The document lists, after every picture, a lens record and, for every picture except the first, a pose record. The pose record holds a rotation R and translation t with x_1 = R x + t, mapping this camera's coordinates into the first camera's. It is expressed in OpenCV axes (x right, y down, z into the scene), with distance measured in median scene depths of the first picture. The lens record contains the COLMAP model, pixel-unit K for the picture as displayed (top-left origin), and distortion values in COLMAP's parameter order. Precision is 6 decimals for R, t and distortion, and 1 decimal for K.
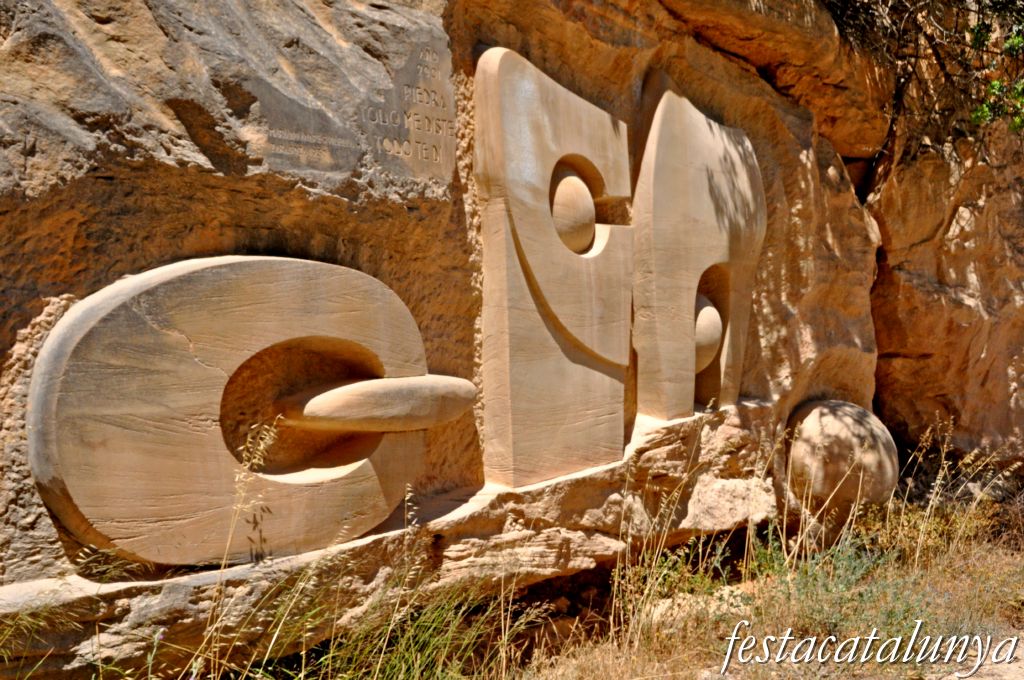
lens RADIAL K [[1154.2, 0, 512.0], [0, 1154.2, 340.0], [0, 0, 1]] dist [0.003556, 0.011640]
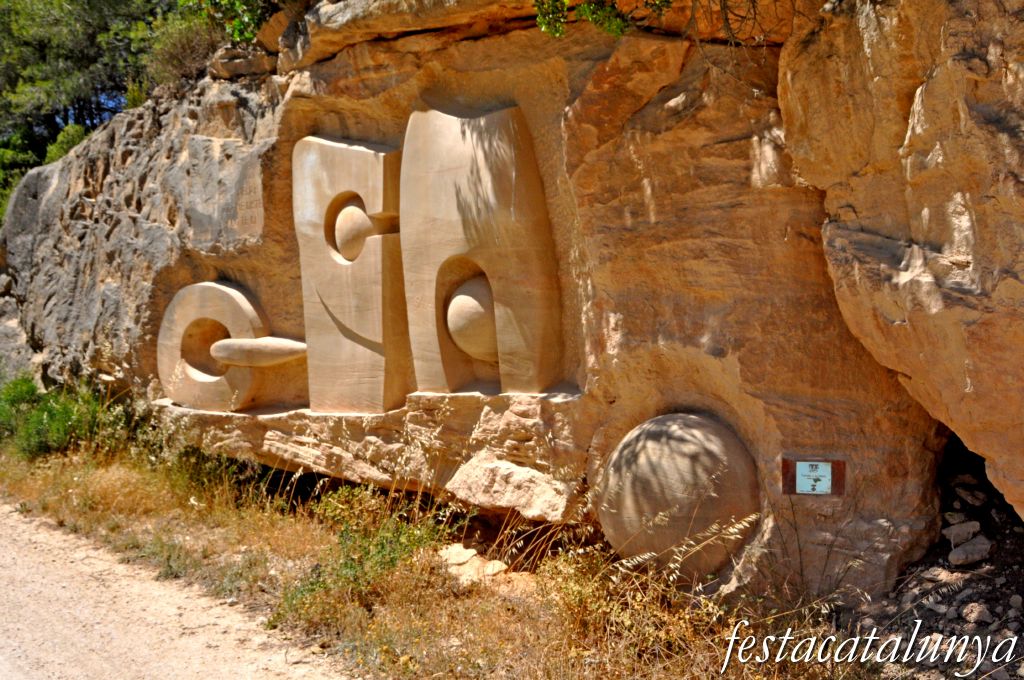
lens RADIAL K [[1123.5, 0, 512.0], [0, 1123.5, 340.0], [0, 0, 1]] dist [-0.016713, -0.014669]
pose [[-0.140104, 0.080660, -0.986846, 1.811816], [0.036585, 0.996417, 0.076248, -0.099356], [0.989461, -0.025421, -0.142553, 1.802098]]
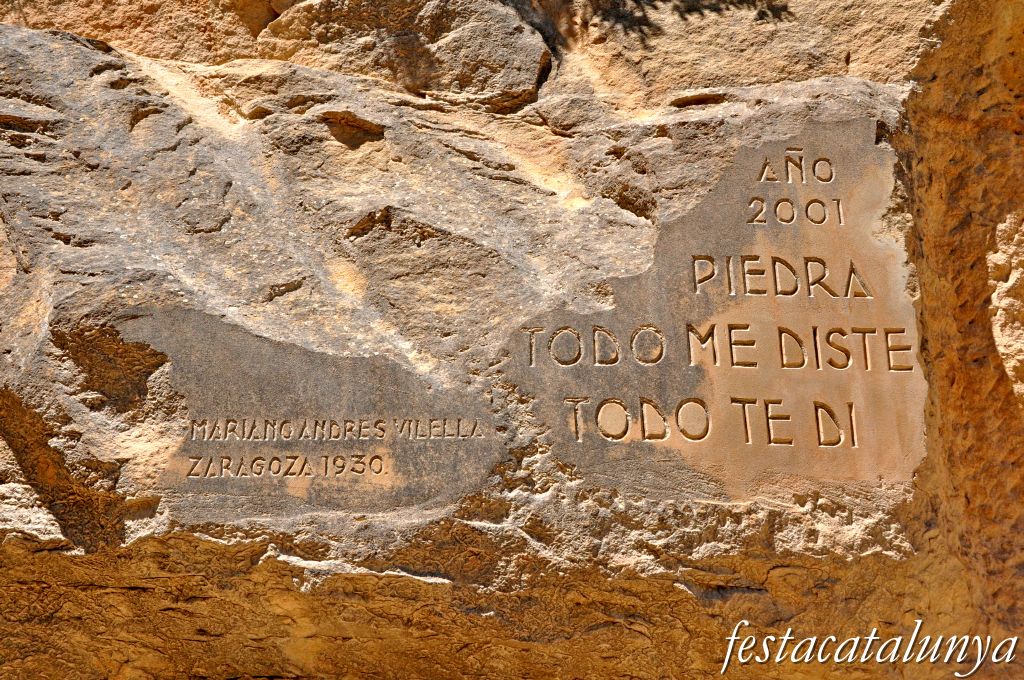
lens RADIAL K [[1504.2, 0, 512.0], [0, 1504.2, 340.0], [0, 0, 1]] dist [0.113865, 0.020969]
pose [[0.634485, -0.233595, -0.736792, 0.230951], [-0.022681, 0.947202, -0.319835, -0.041567], [0.772603, 0.219641, 0.595687, 0.704213]]
